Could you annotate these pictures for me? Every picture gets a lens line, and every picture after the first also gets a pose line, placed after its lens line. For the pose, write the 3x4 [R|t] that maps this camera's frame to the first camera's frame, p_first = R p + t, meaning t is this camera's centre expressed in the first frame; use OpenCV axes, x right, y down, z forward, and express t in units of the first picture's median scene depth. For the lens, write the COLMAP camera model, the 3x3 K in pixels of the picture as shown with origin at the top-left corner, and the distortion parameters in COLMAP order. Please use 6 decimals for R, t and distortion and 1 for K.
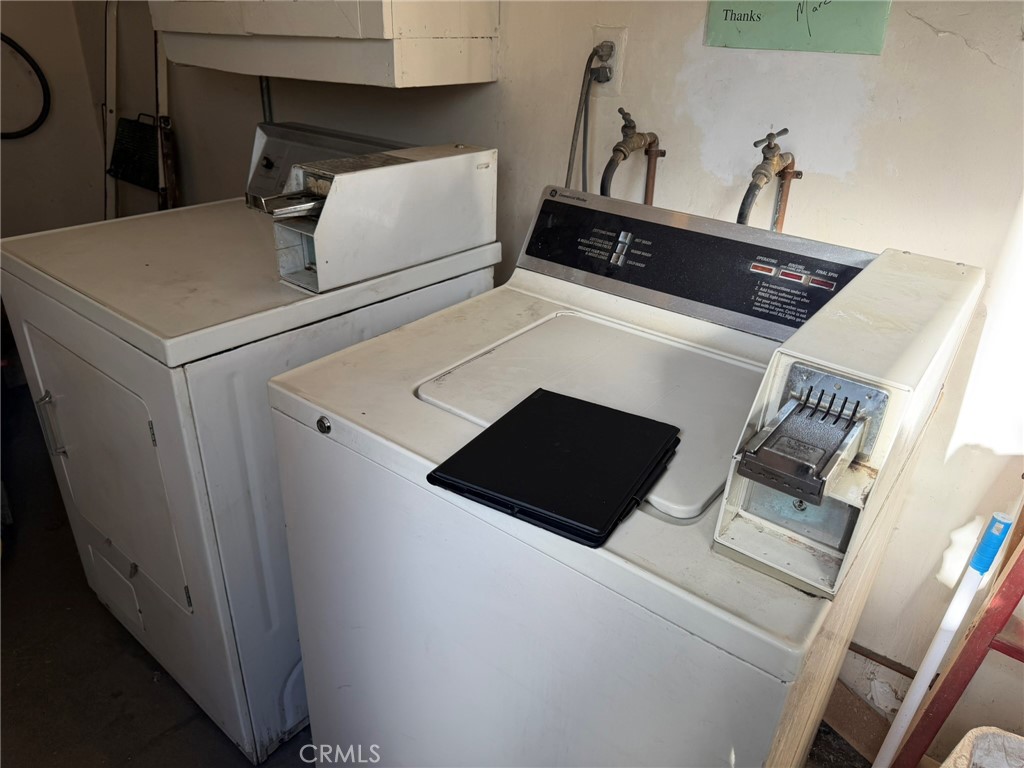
lens RADIAL K [[695.3, 0, 512.0], [0, 695.3, 384.0], [0, 0, 1]] dist [-0.006320, -0.001509]
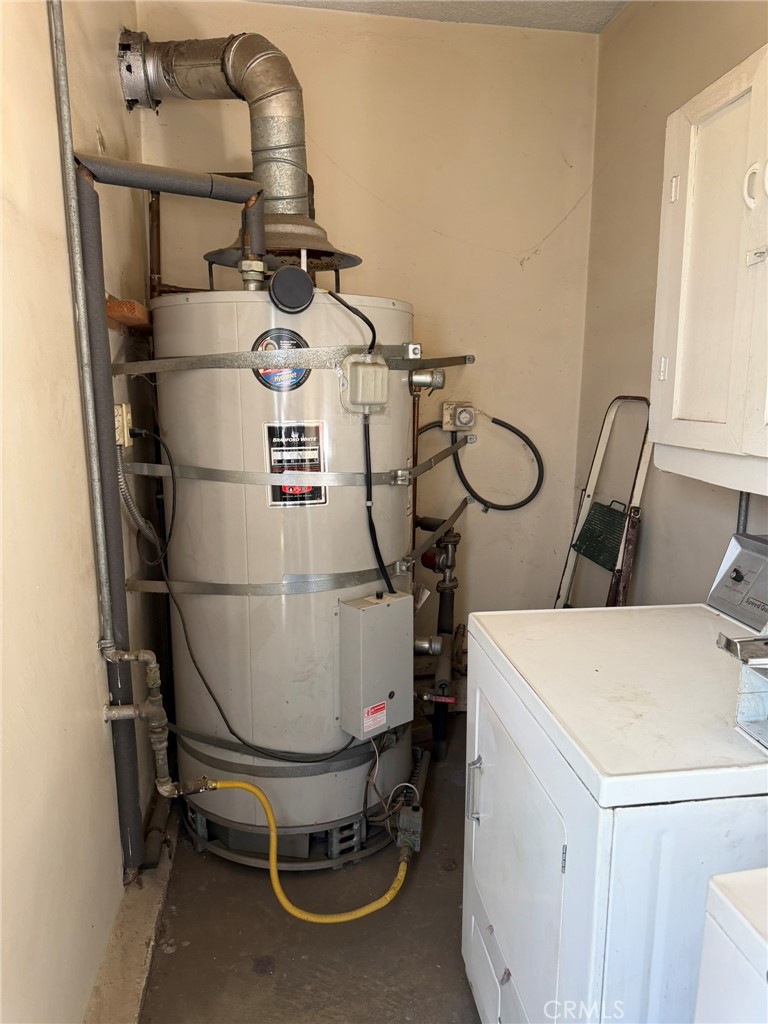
lens RADIAL K [[720.3, 0, 384.0], [0, 720.3, 512.0], [0, 0, 1]] dist [-0.074782, -0.001212]
pose [[0.727152, 0.071742, -0.682717, -0.060300], [-0.276601, 0.940840, -0.195737, -0.087029], [0.628285, 0.331171, 0.703977, 0.018635]]
